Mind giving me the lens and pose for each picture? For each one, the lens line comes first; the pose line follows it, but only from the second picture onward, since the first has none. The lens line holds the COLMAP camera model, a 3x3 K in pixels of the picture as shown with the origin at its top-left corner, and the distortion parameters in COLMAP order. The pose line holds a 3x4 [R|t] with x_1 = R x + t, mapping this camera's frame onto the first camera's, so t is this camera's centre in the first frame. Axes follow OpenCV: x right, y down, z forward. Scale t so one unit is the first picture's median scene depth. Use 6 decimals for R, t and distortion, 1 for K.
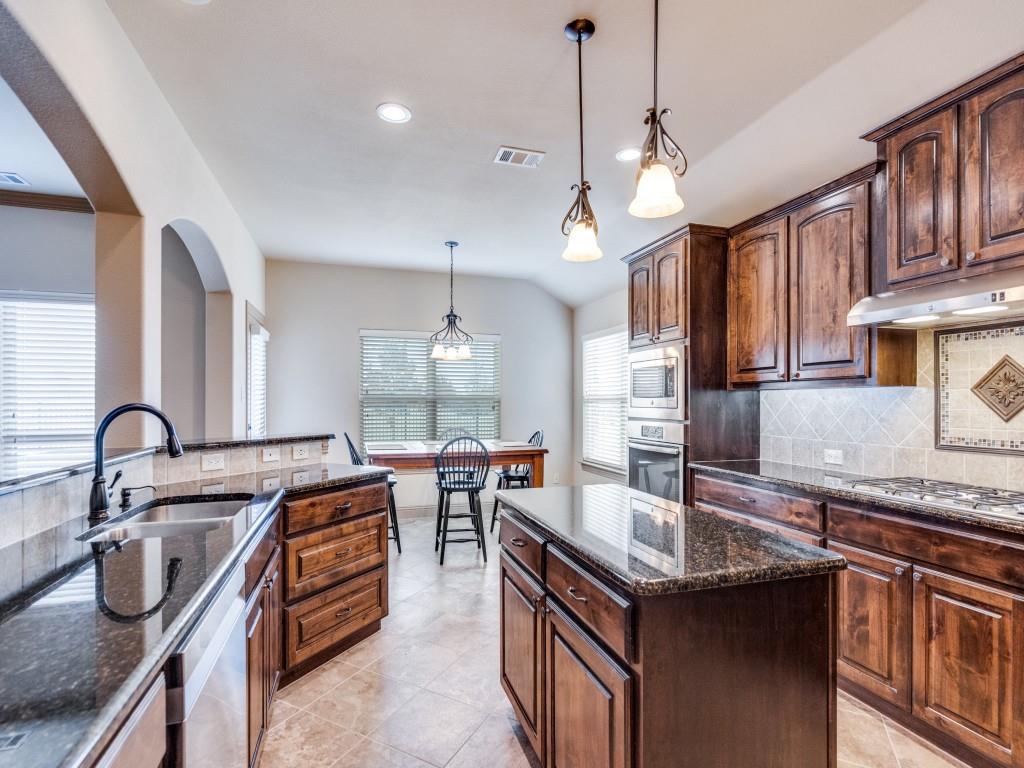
lens RADIAL K [[485.2, 0, 499.6], [0, 485.2, 403.6], [0, 0, 1]] dist [0.001186, 0.000933]
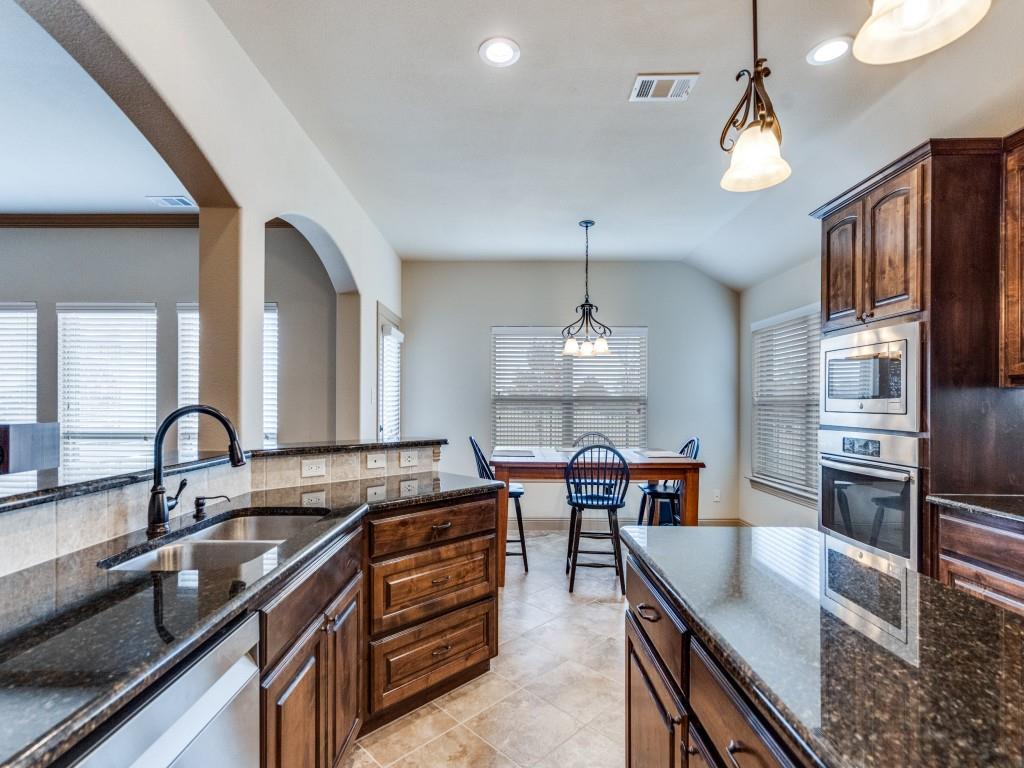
lens RADIAL K [[485.2, 0, 499.6], [0, 485.2, 403.6], [0, 0, 1]] dist [0.001186, 0.000933]
pose [[0.952570, 0.002857, -0.304305, 0.028097], [-0.003963, 0.999988, -0.003018, -0.001314], [0.304293, 0.004081, 0.952570, 0.179606]]
